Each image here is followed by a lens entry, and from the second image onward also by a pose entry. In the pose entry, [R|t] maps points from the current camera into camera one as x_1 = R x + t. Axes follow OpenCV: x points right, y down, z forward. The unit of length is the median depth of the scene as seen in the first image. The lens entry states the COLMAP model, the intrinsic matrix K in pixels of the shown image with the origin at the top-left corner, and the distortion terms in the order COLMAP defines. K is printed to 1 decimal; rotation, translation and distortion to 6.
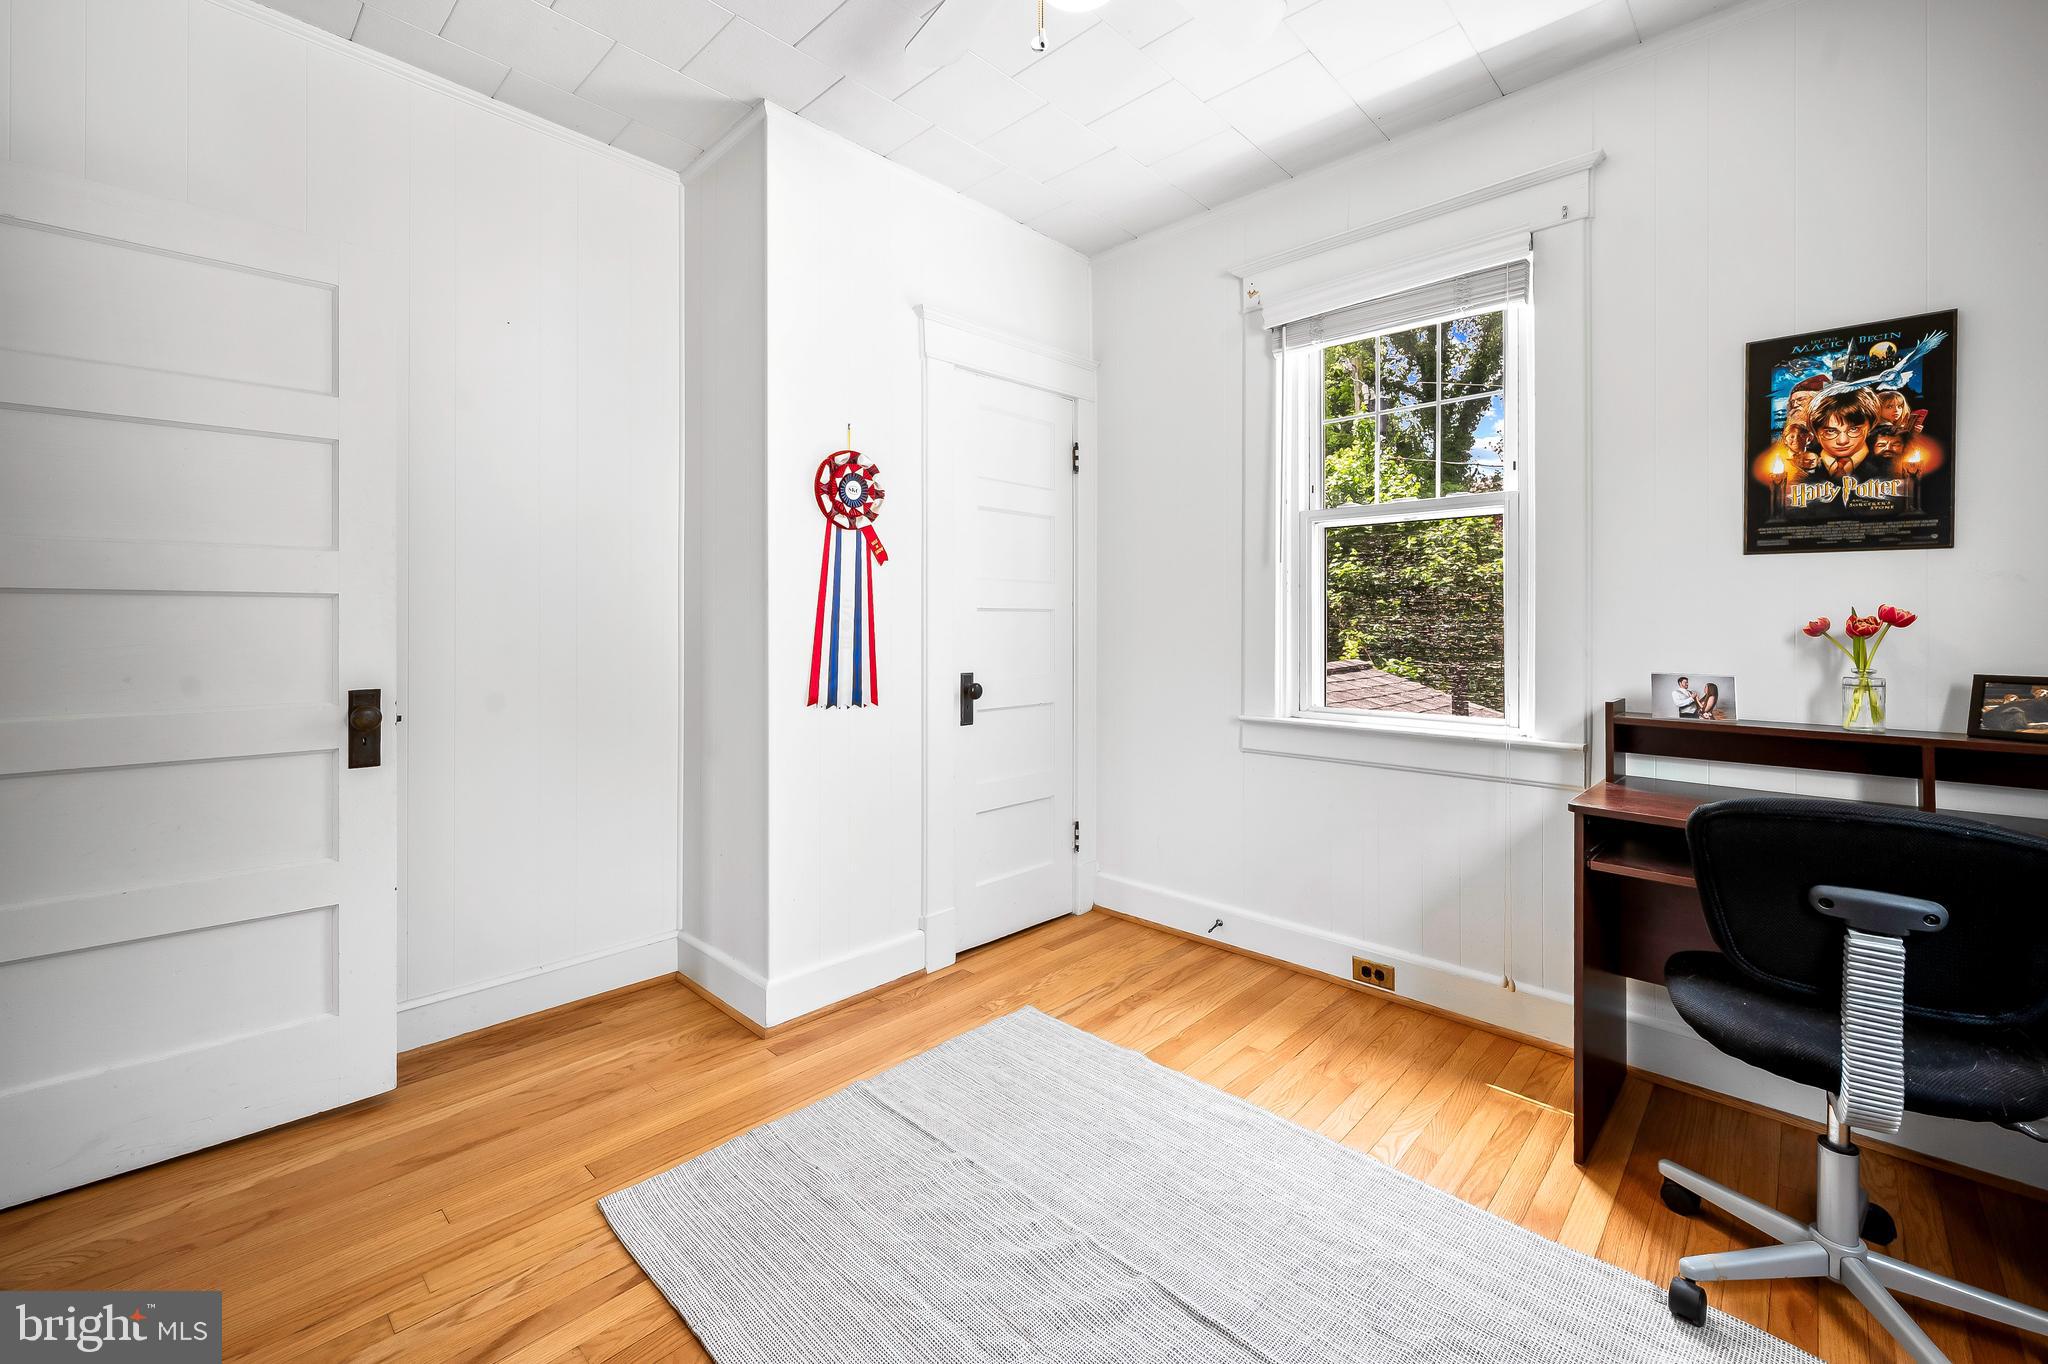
lens RADIAL K [[834.5, 0, 1022.6], [0, 834.5, 618.7], [0, 0, 1]] dist [-0.002321, -0.000253]
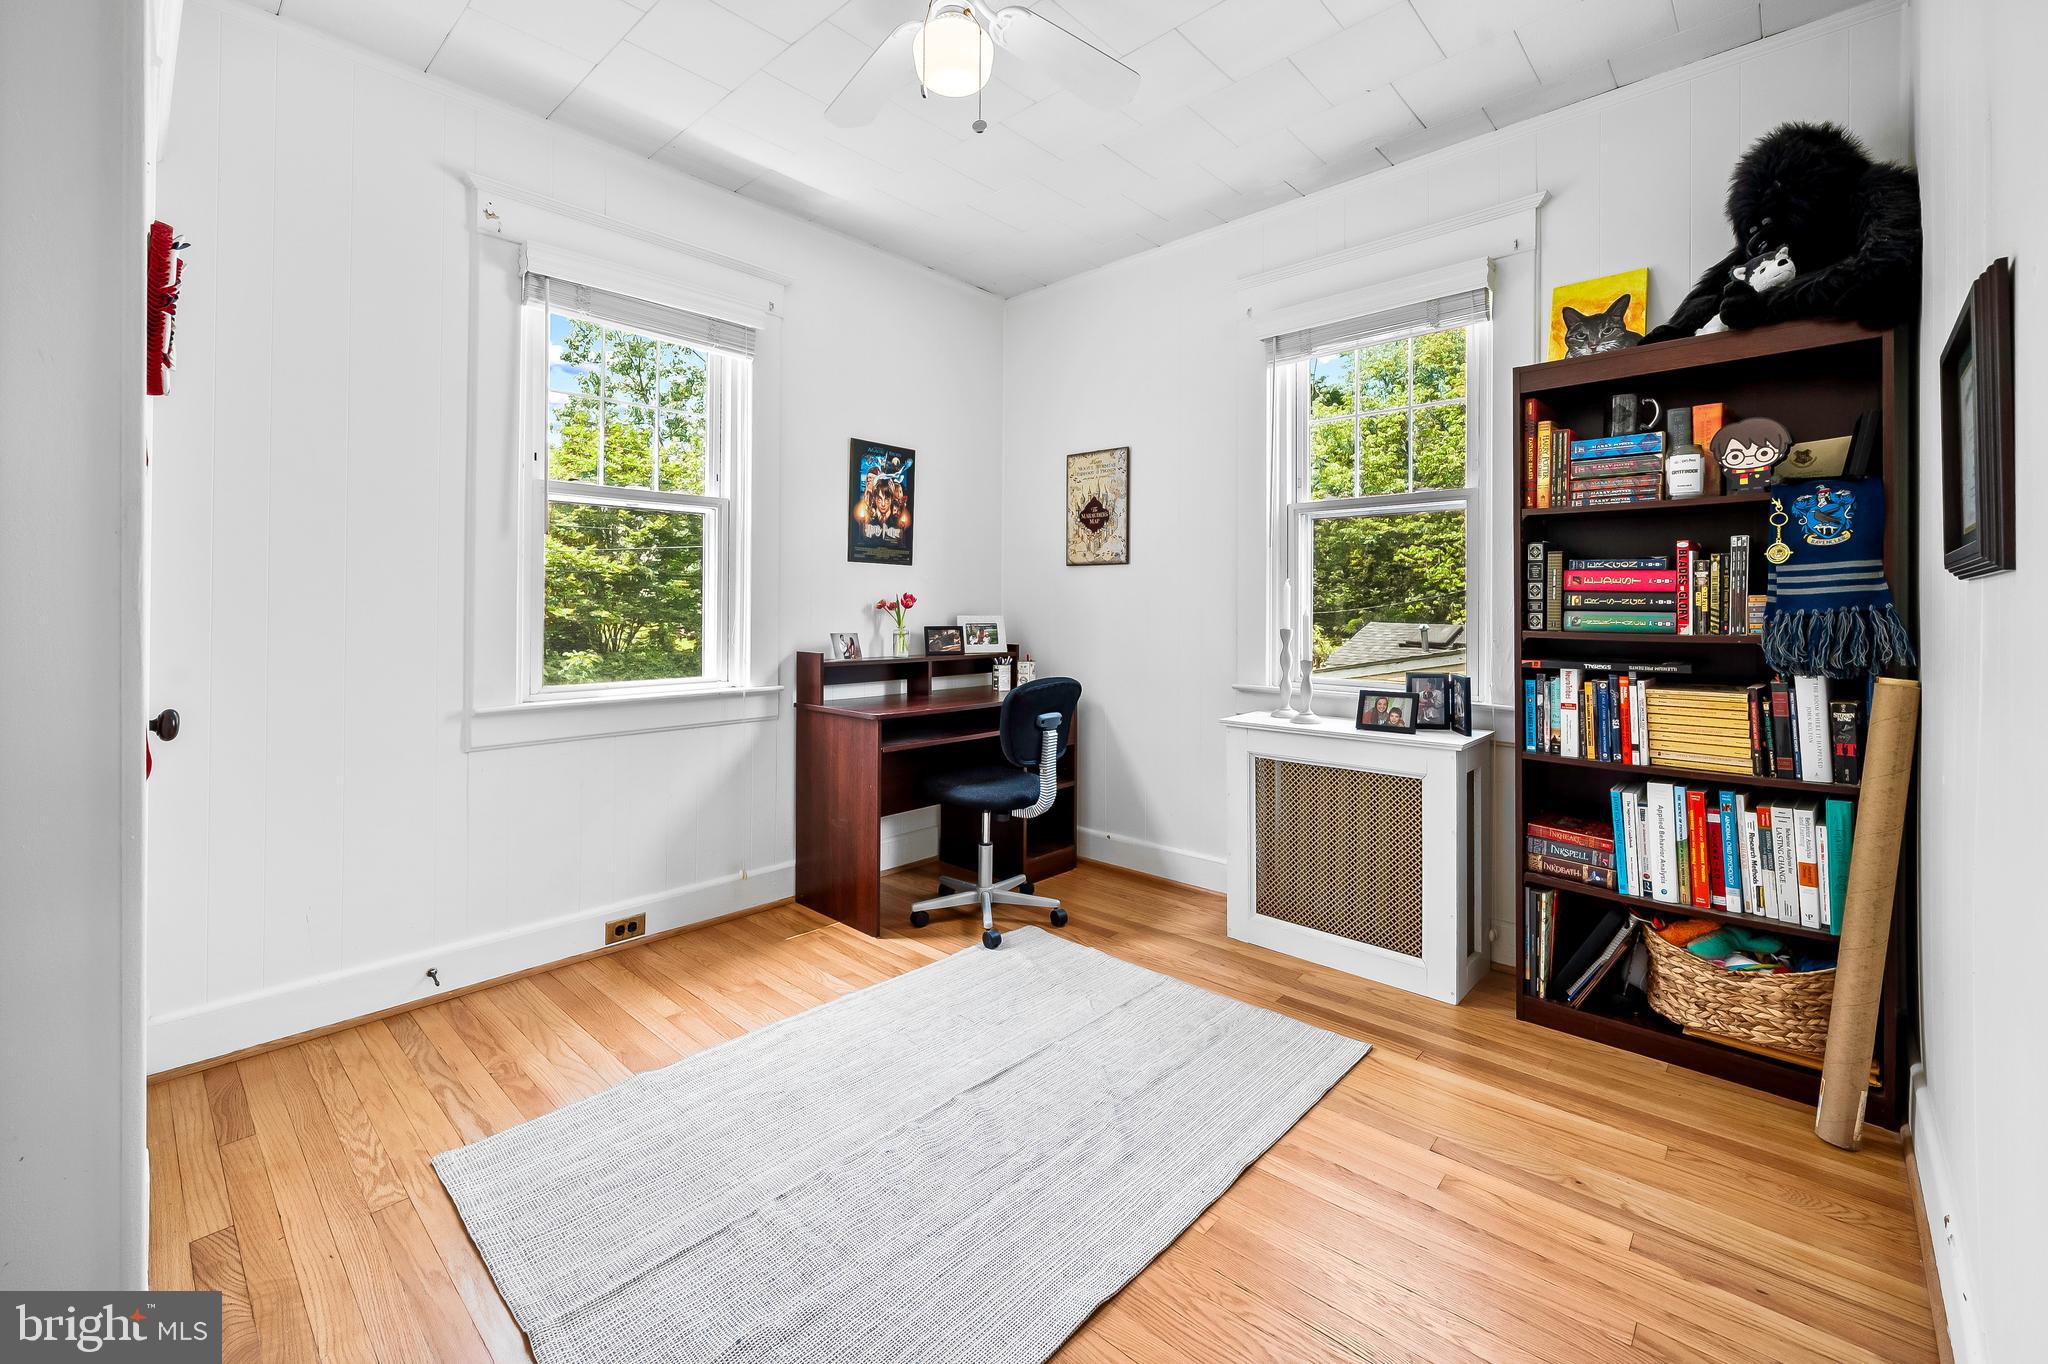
lens RADIAL K [[862.8, 0, 987.7], [0, 862.8, 612.1], [0, 0, 1]] dist [-0.001990, -0.000258]
pose [[0.004132, -0.008105, 0.999959, -0.912097], [-0.007563, 0.999938, 0.008136, 0.010100], [-0.999963, -0.007596, 0.004070, 0.719377]]
